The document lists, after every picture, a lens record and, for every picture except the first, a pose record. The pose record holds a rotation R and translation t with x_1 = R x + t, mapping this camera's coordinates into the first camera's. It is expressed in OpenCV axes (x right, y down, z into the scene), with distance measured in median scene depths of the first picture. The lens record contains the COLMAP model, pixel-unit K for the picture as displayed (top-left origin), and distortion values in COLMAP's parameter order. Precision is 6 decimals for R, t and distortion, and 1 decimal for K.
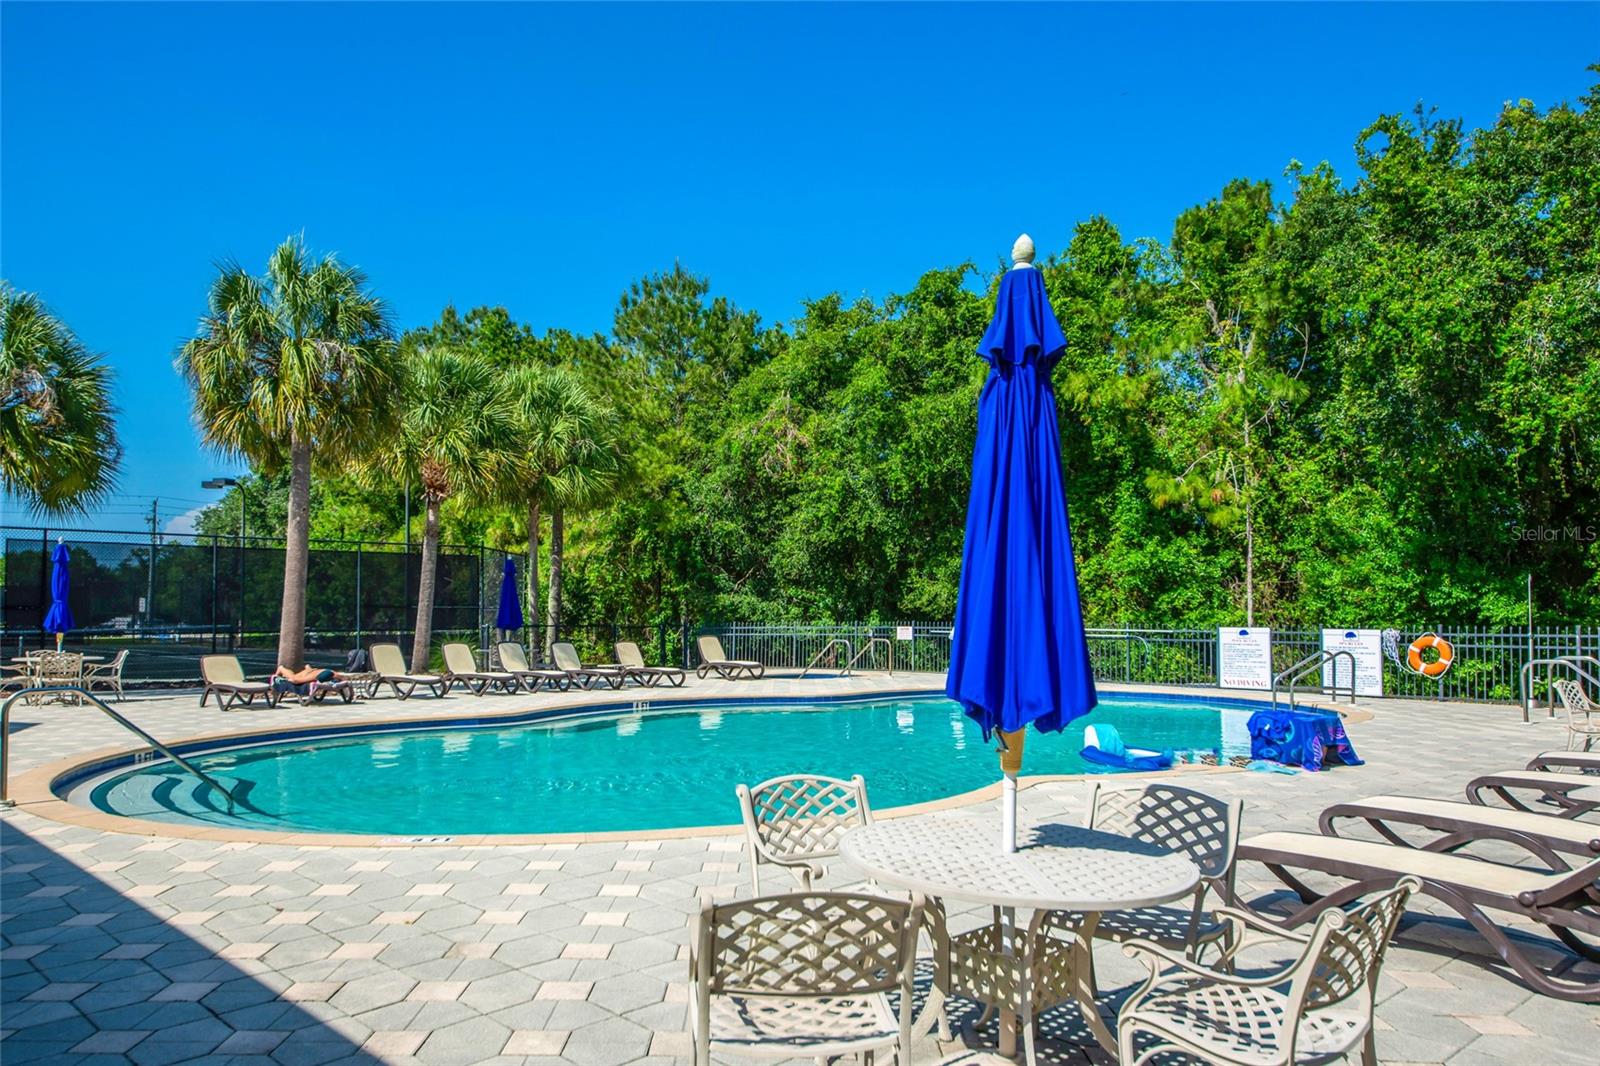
lens RADIAL K [[1053.7, 0, 799.0], [0, 1053.7, 625.6], [0, 0, 1]] dist [0.026013, -0.002628]
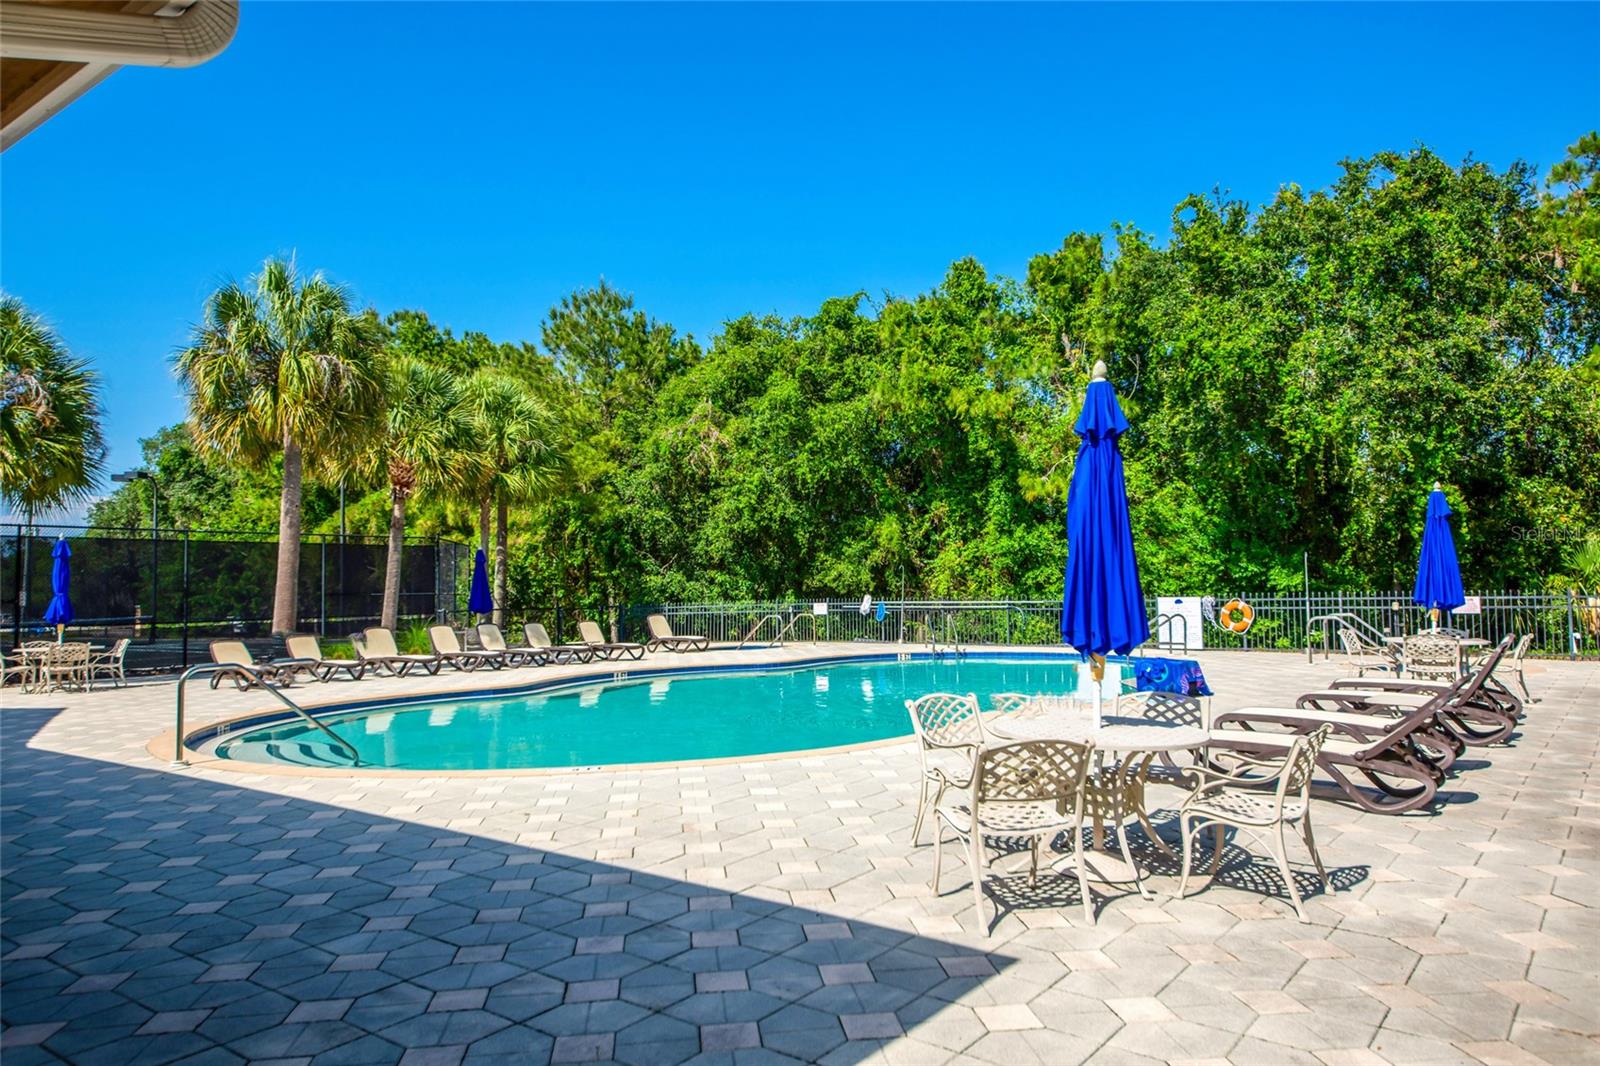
lens RADIAL K [[1039.6, 0, 800.0], [0, 1039.6, 594.4], [0, 0, 1]] dist [0.047836, -0.001353]
pose [[0.983187, -0.019669, 0.181540, -0.139388], [0.021767, 0.999717, -0.009570, 0.002197], [-0.181301, 0.013361, 0.983337, -0.135009]]
